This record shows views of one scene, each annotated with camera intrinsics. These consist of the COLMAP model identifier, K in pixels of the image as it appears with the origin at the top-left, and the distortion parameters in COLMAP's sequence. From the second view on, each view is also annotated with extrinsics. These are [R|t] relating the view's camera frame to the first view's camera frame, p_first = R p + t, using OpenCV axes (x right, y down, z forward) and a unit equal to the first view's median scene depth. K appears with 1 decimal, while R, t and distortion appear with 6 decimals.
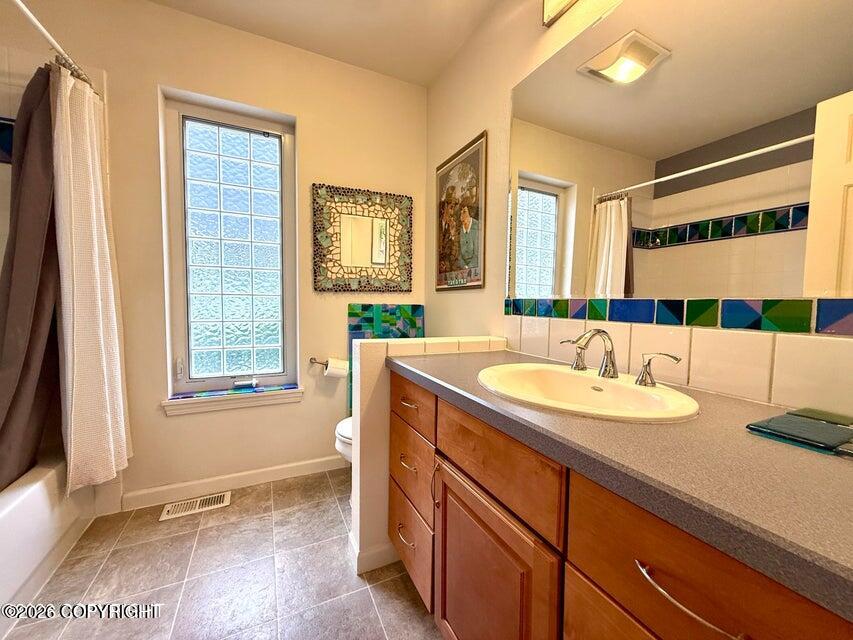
lens RADIAL K [[338.4, 0, 425.1], [0, 338.4, 322.9], [0, 0, 1]] dist [-0.000056, 0.000158]
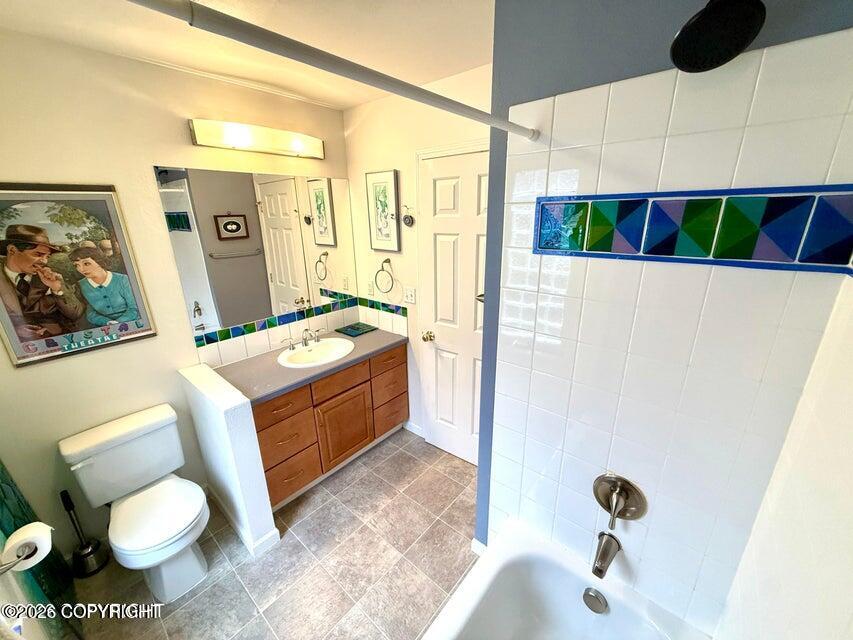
lens RADIAL K [[338.4, 0, 424.9], [0, 338.4, 321.9], [0, 0, 1]] dist [-0.000056, 0.000158]
pose [[-0.404479, -0.284720, 0.869098, -1.043678], [0.069967, 0.937885, 0.339817, -0.425495], [-0.911867, 0.198257, -0.359434, 0.553362]]
